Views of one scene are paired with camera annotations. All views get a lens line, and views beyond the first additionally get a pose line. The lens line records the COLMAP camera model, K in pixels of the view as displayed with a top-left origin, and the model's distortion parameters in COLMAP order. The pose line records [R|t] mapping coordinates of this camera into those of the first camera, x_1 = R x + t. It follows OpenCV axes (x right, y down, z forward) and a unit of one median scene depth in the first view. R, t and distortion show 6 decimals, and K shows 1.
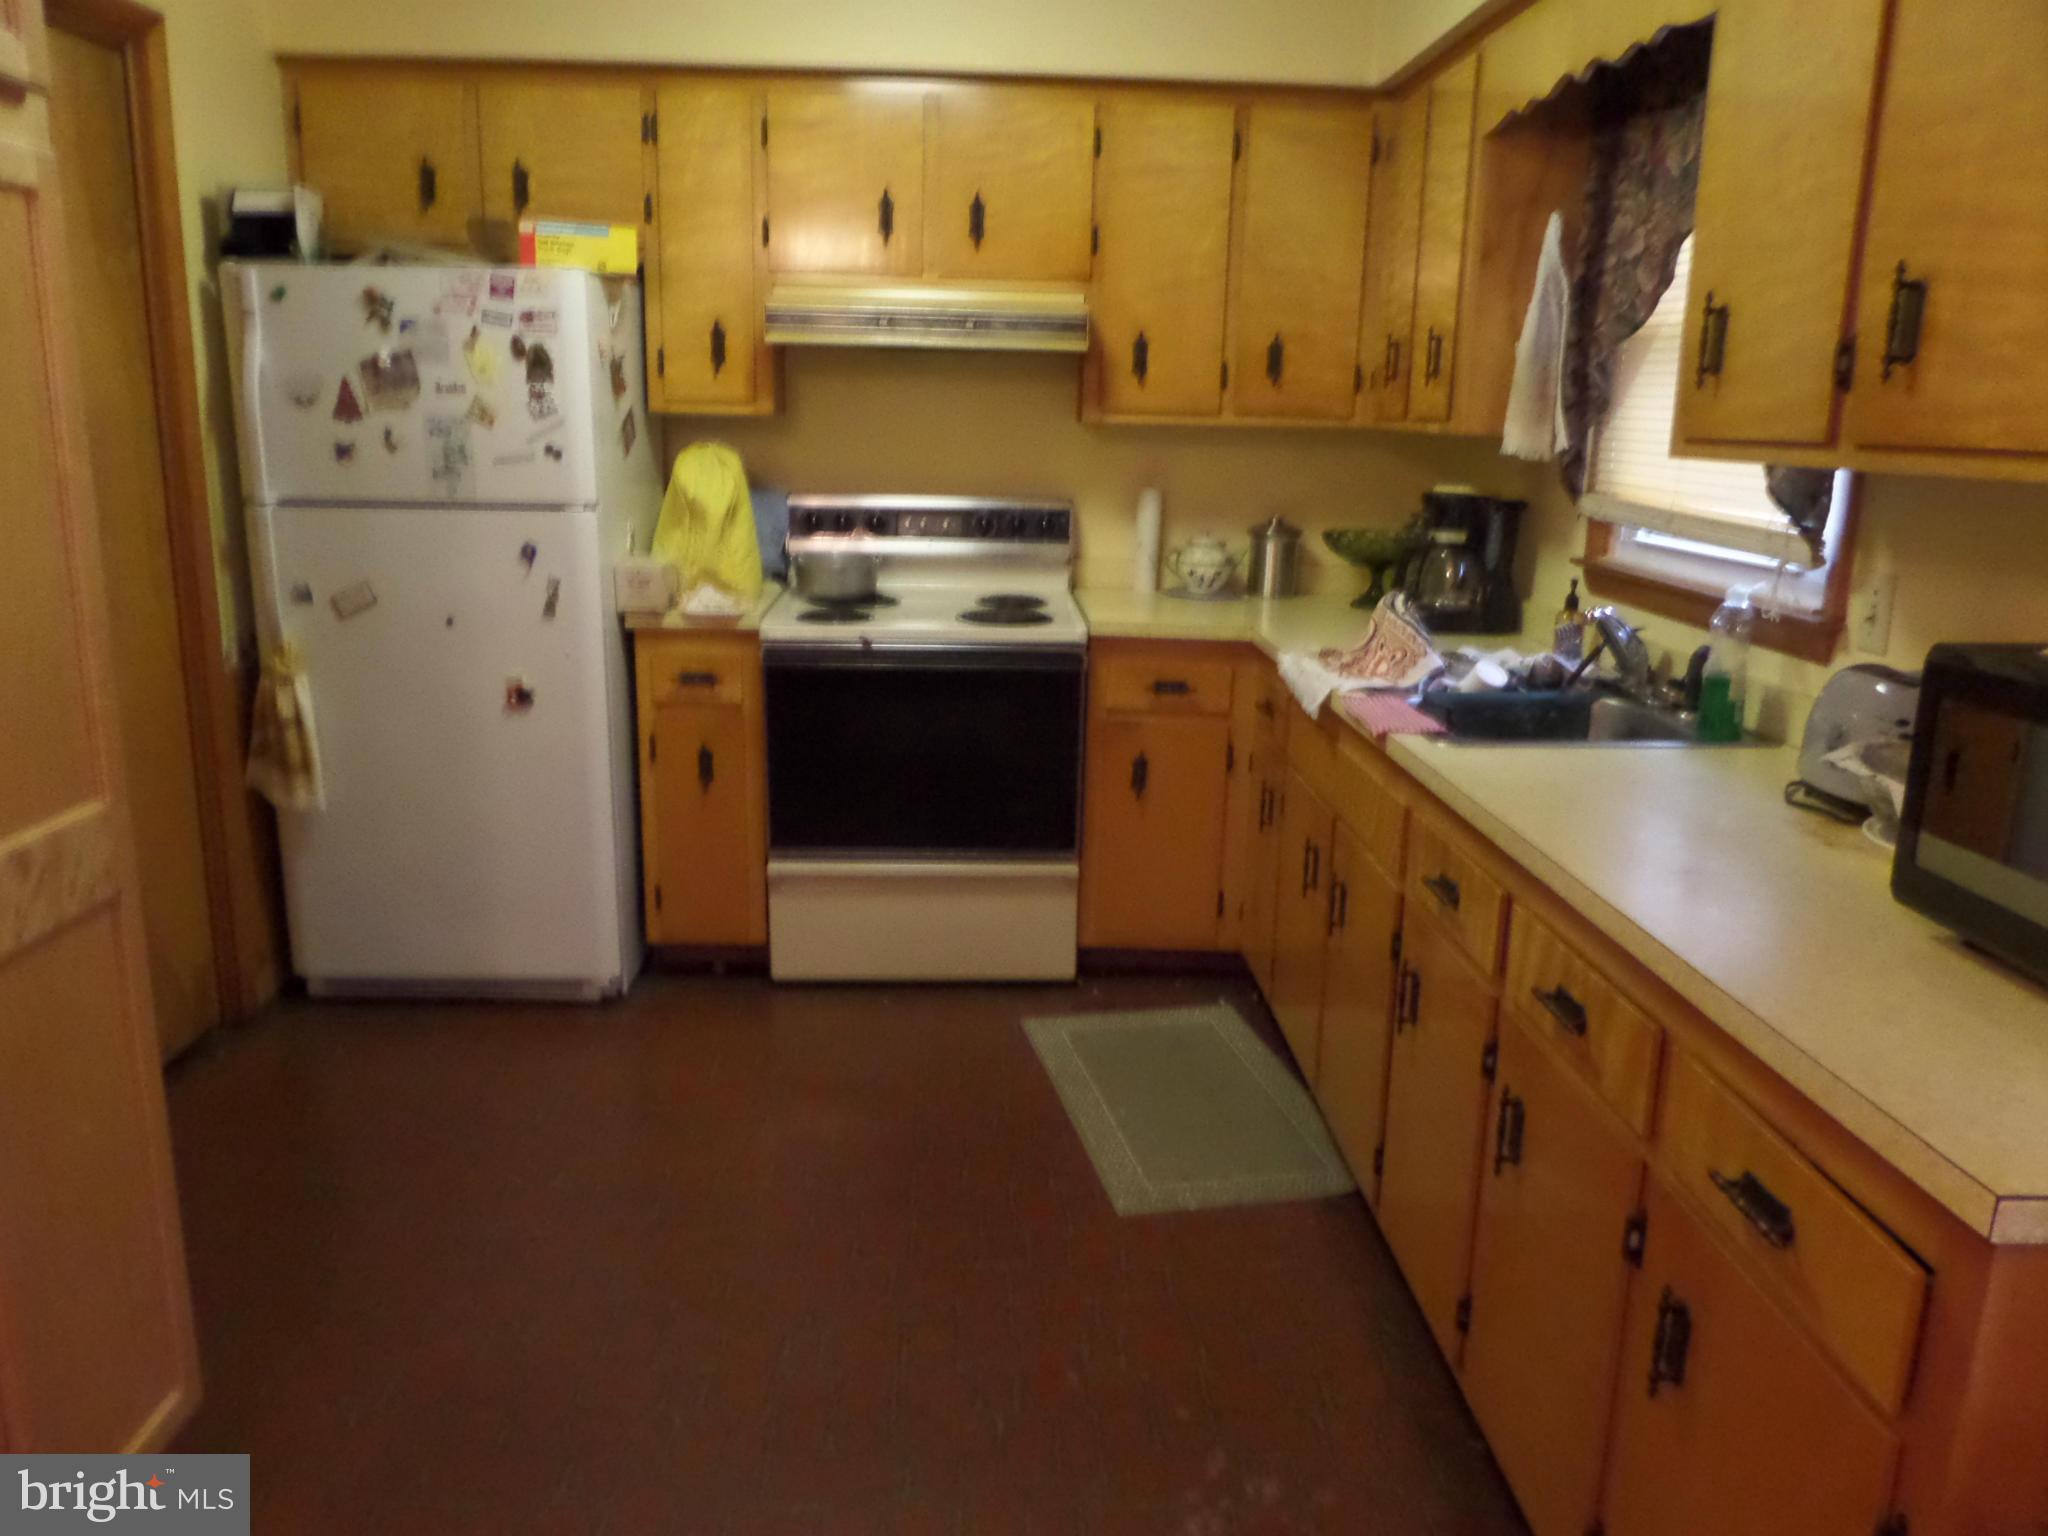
lens RADIAL K [[1495.5, 0, 1024.0], [0, 1495.5, 768.0], [0, 0, 1]] dist [-0.008486, -0.000330]
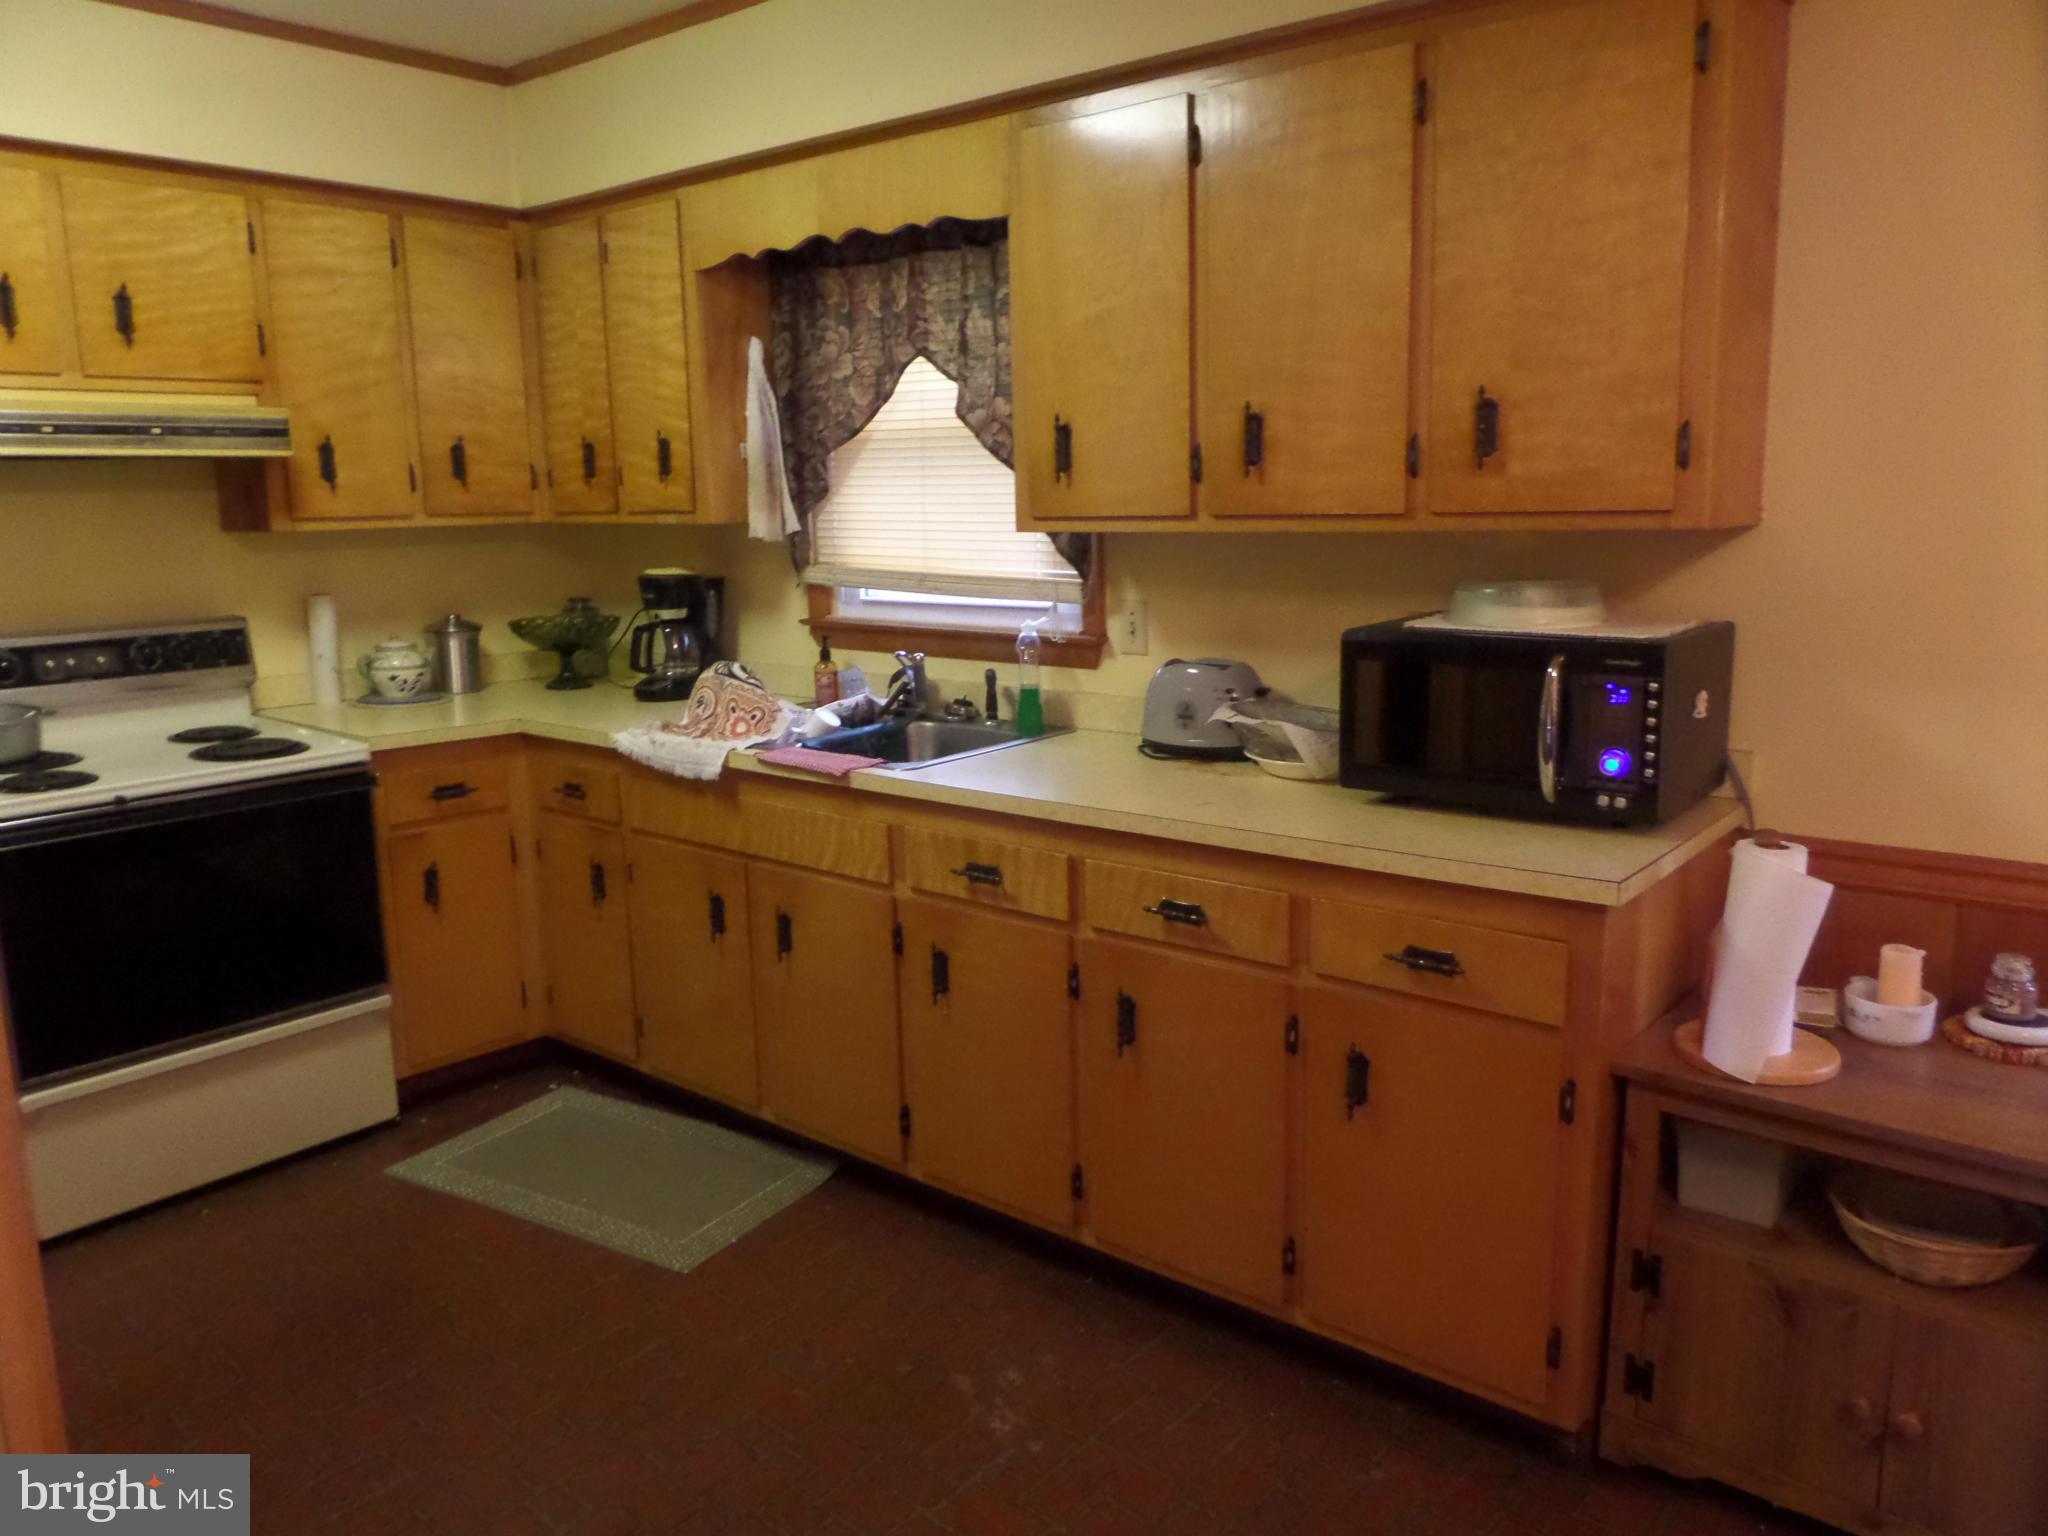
lens RADIAL K [[1506.2, 0, 1024.0], [0, 1506.2, 768.0], [0, 0, 1]] dist [-0.013876, -0.003771]
pose [[0.670476, -0.168329, 0.722584, -0.391009], [0.205269, 0.977992, 0.037362, -0.030691], [-0.712971, 0.123274, 0.690273, 0.047467]]
